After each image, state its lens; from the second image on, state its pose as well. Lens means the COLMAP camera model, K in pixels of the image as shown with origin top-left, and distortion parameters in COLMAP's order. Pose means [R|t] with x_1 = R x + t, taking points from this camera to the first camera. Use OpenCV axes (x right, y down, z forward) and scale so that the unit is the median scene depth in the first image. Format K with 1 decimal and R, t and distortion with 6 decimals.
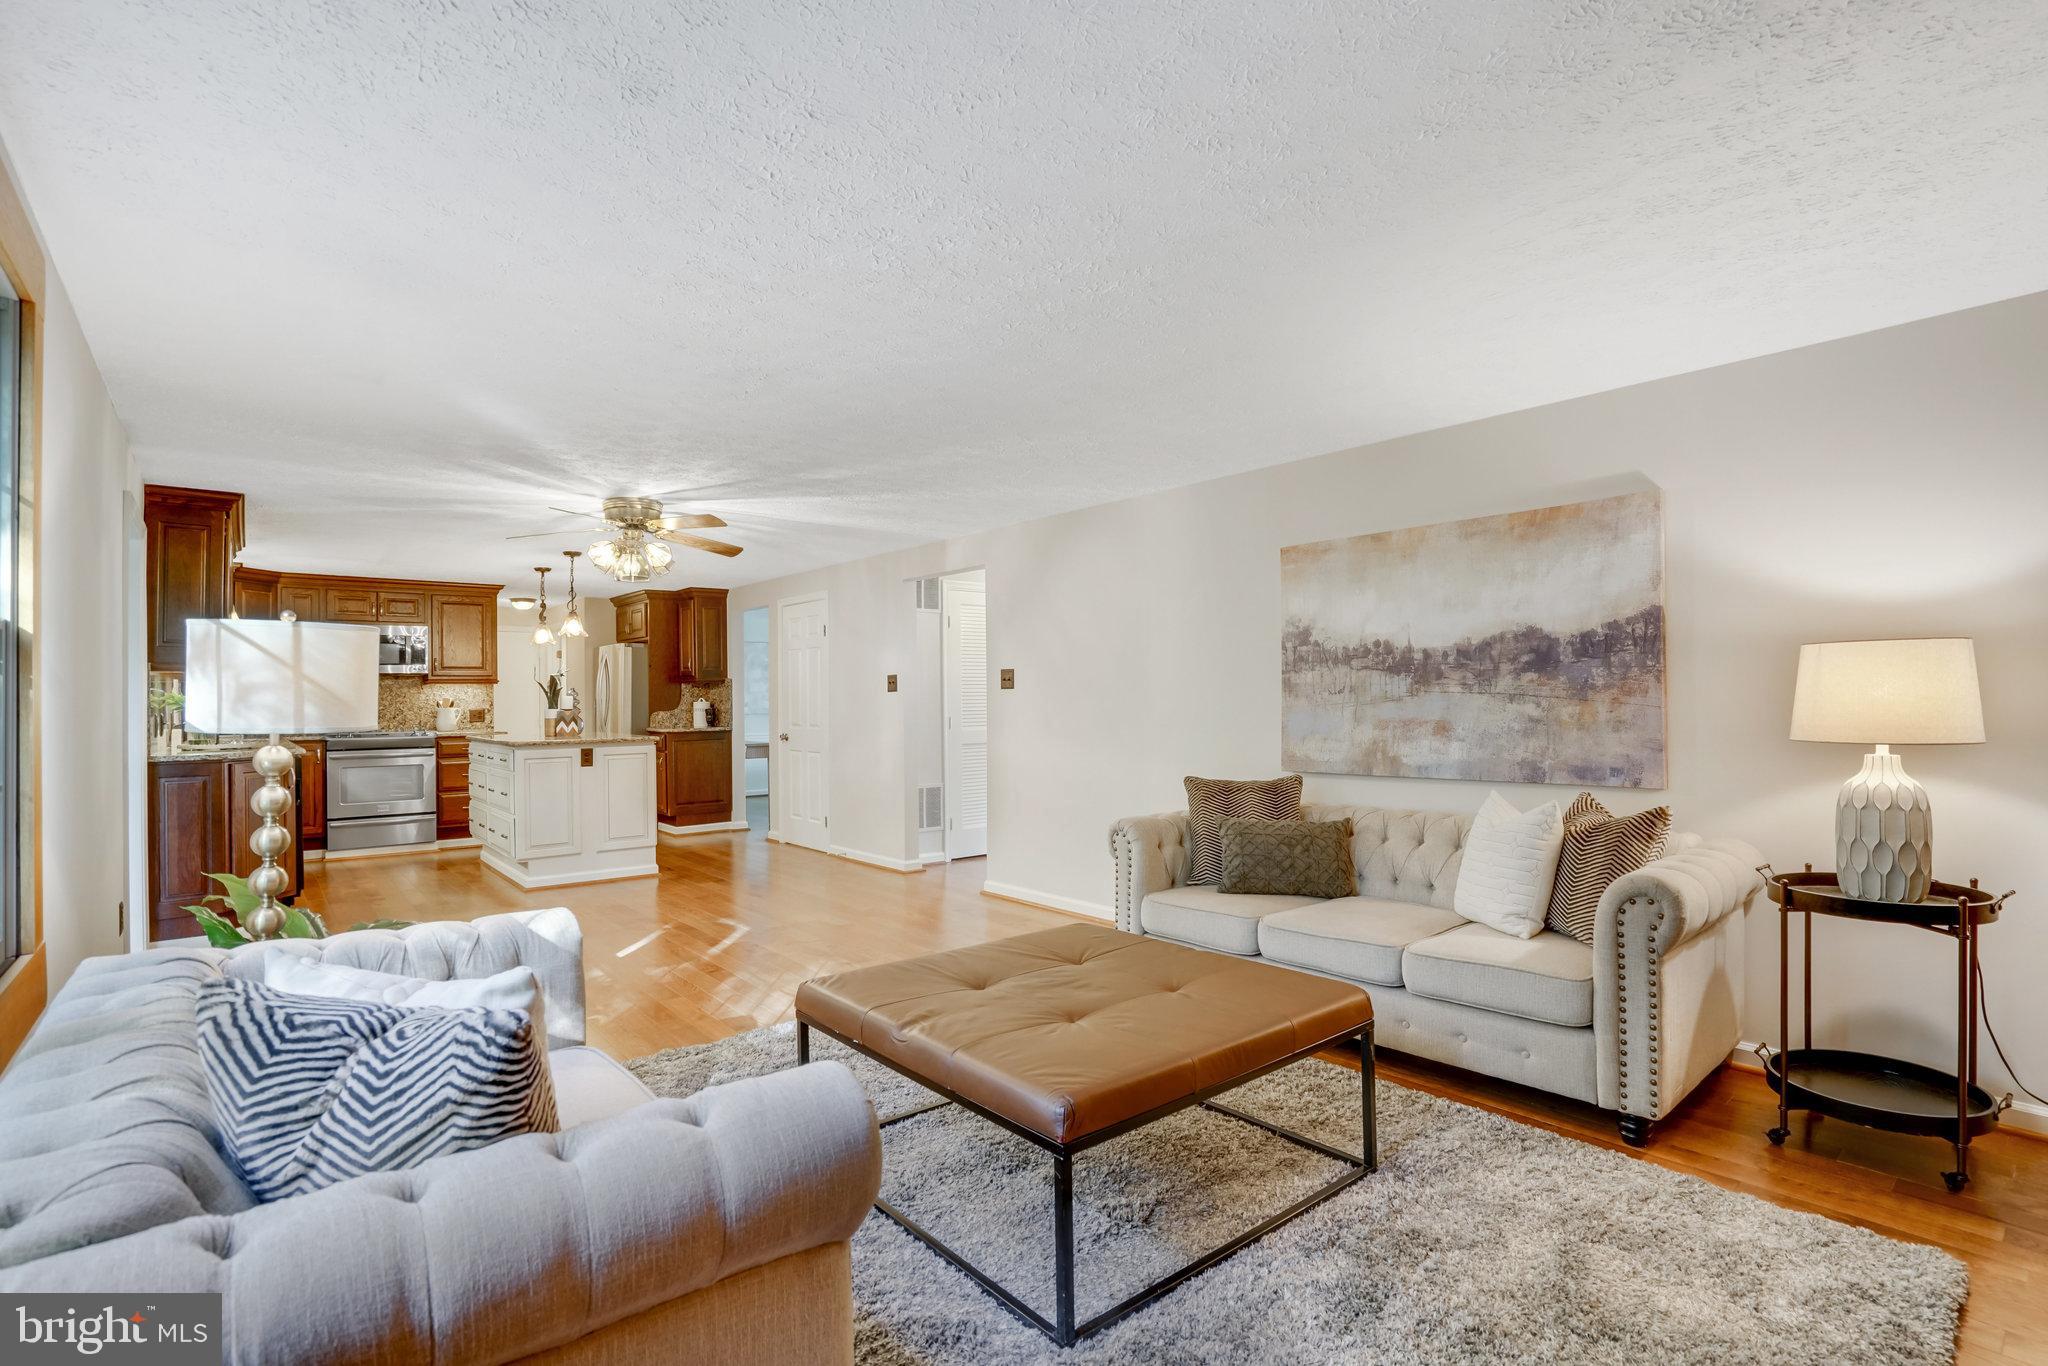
lens RADIAL K [[962.0, 0, 1008.6], [0, 962.0, 683.5], [0, 0, 1]] dist [-0.052193, 0.017647]
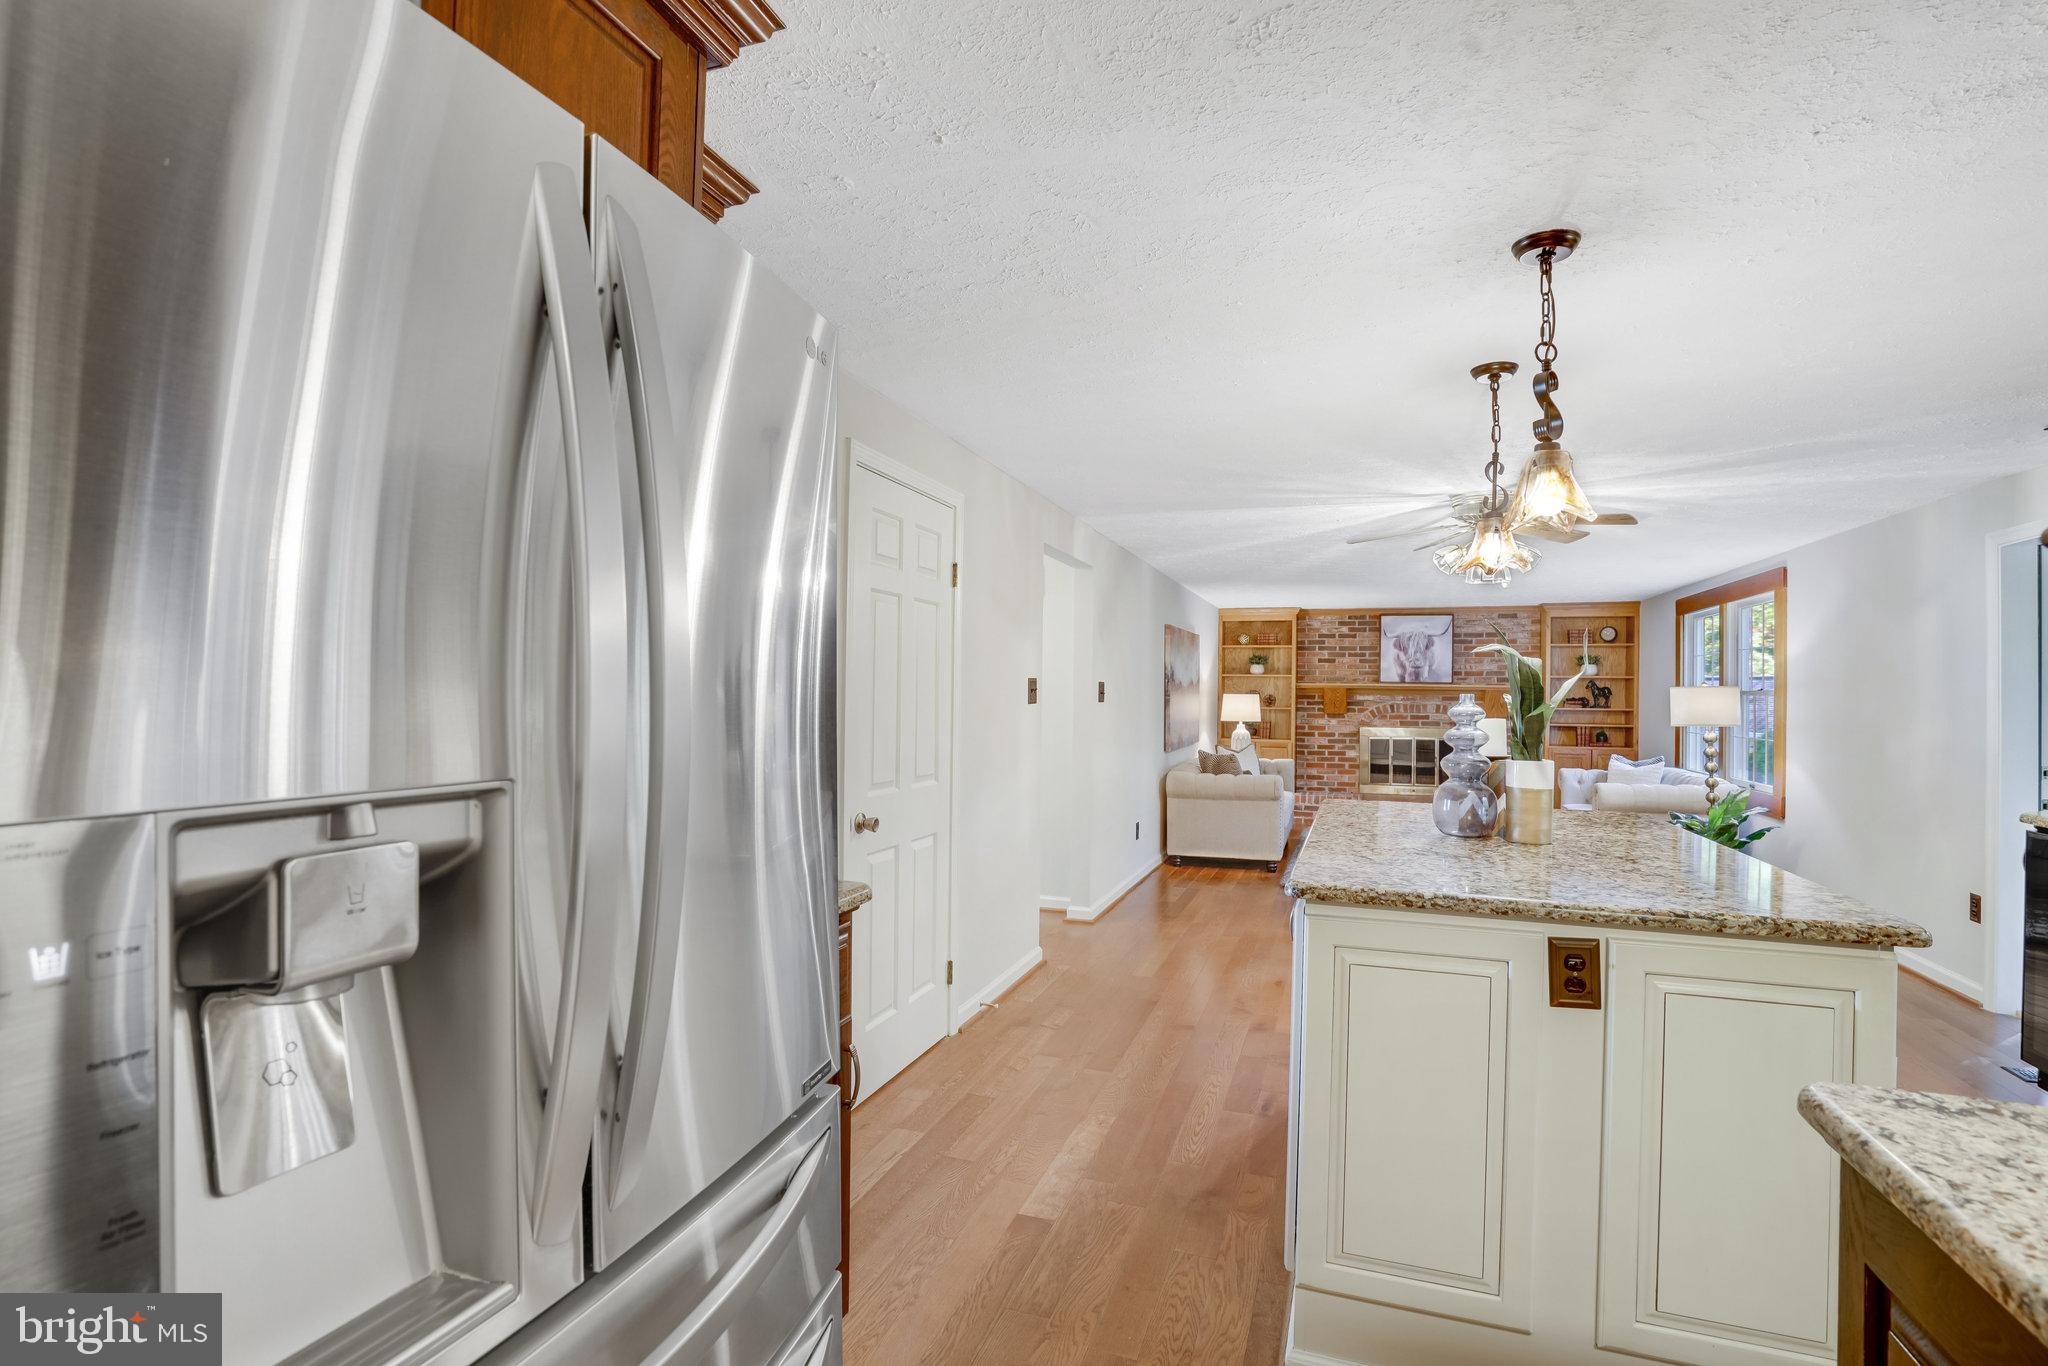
lens RADIAL K [[962.0, 0, 1011.2], [0, 962.0, 687.6], [0, 0, 1]] dist [-0.052193, 0.017647]
pose [[-0.513057, 0.011089, 0.858283, -0.591116], [-0.019376, 0.999512, -0.024496, 0.012460], [-0.858136, -0.029198, -0.512592, 1.172183]]
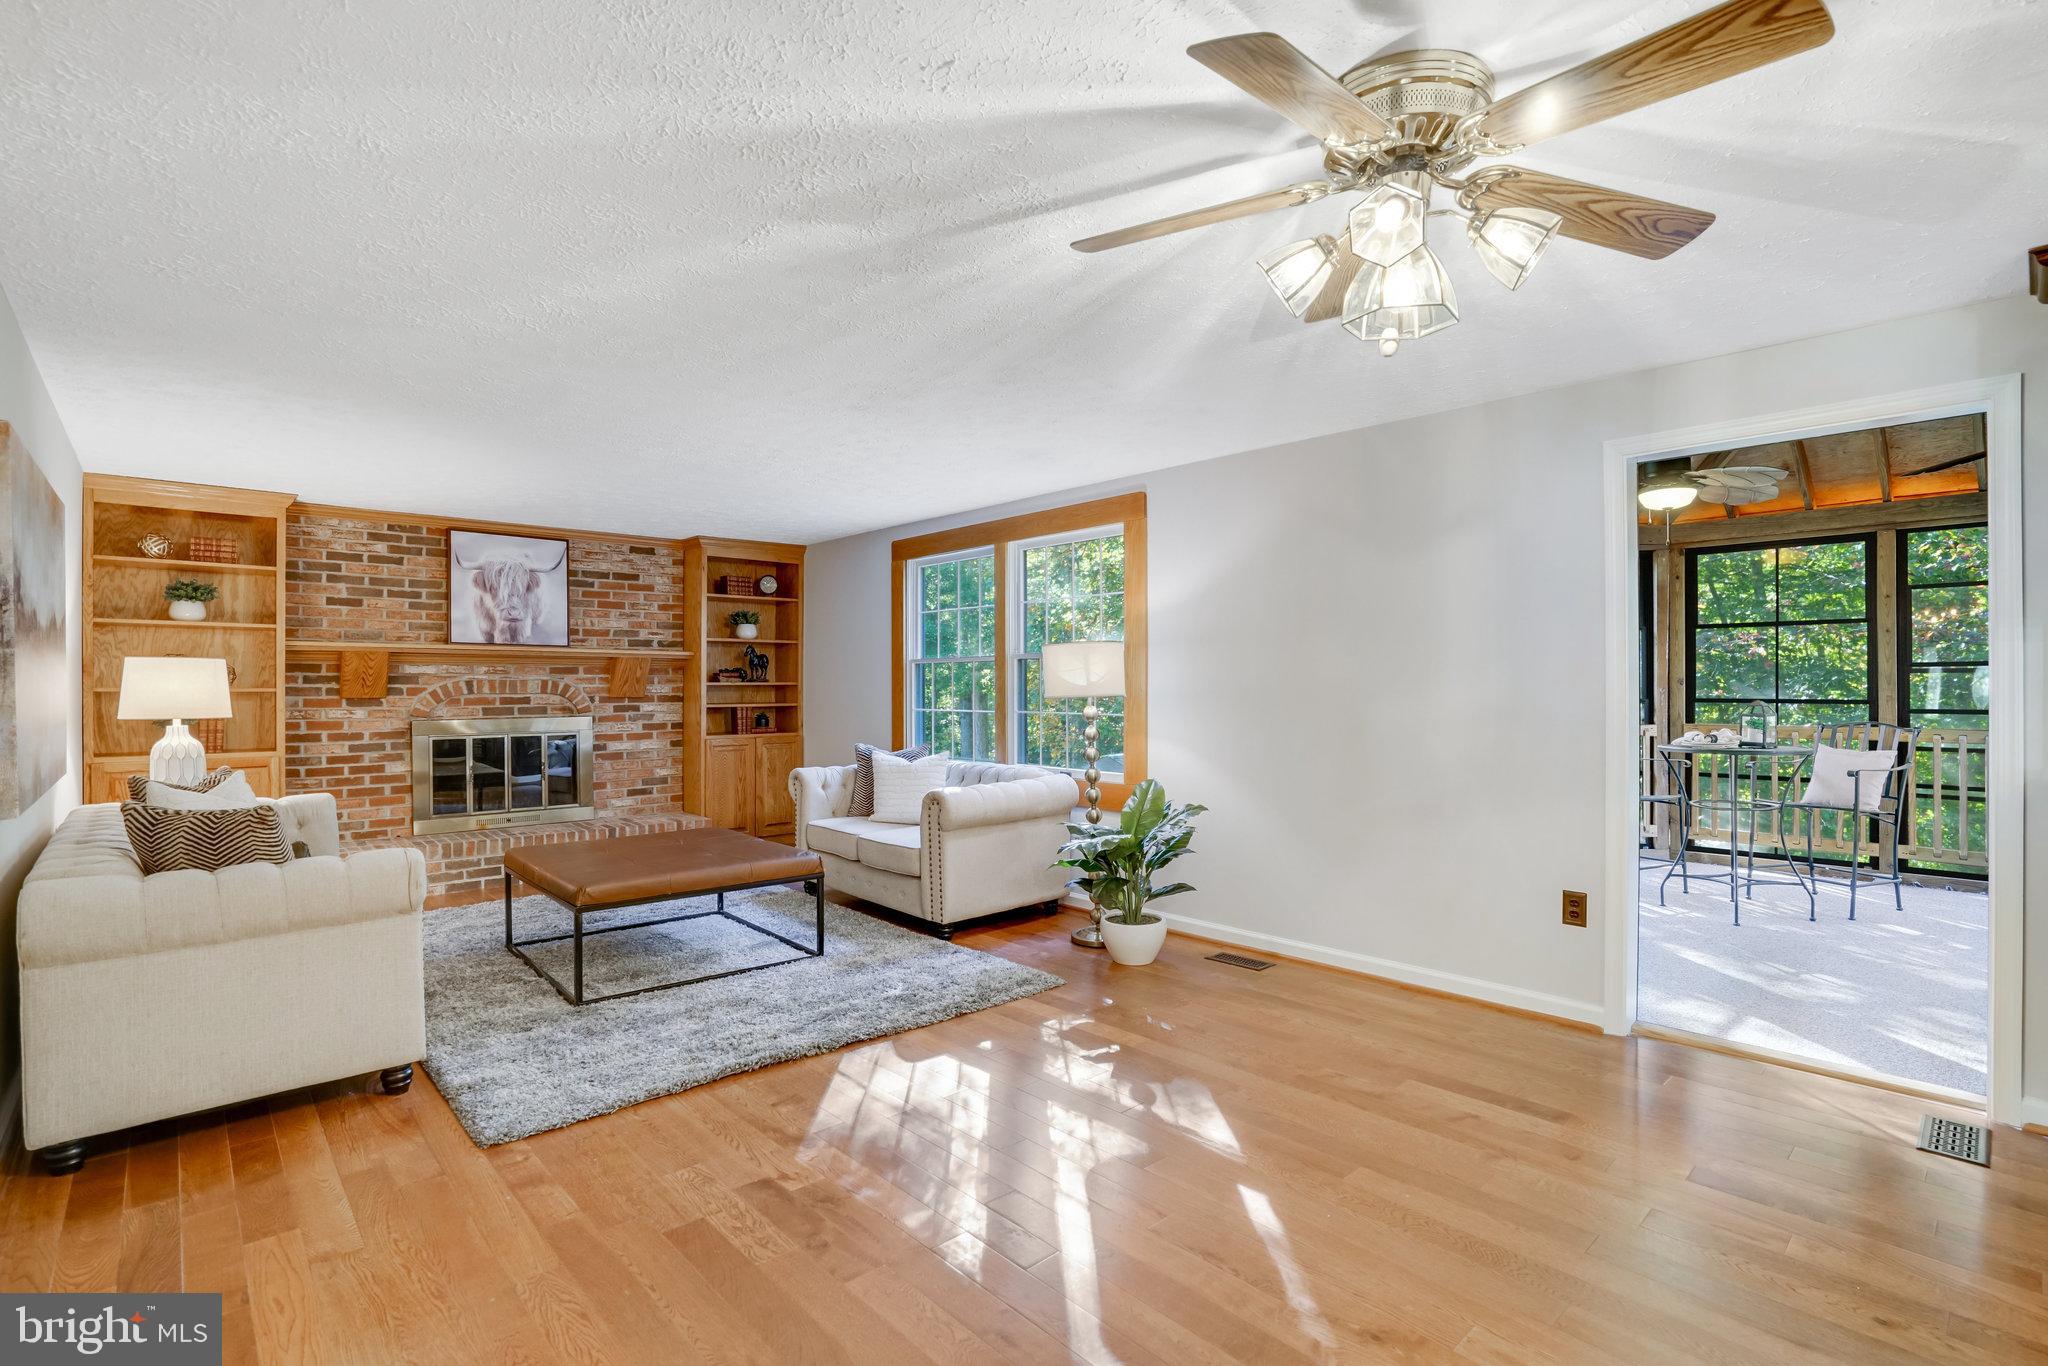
lens RADIAL K [[962.0, 0, 1014.3], [0, 962.0, 690.0], [0, 0, 1]] dist [-0.052193, 0.017647]
pose [[-0.998835, 0.012120, -0.046720, -0.153630], [0.012662, 0.999856, -0.011330, 0.015368], [0.046576, -0.011908, -0.998844, 0.854816]]
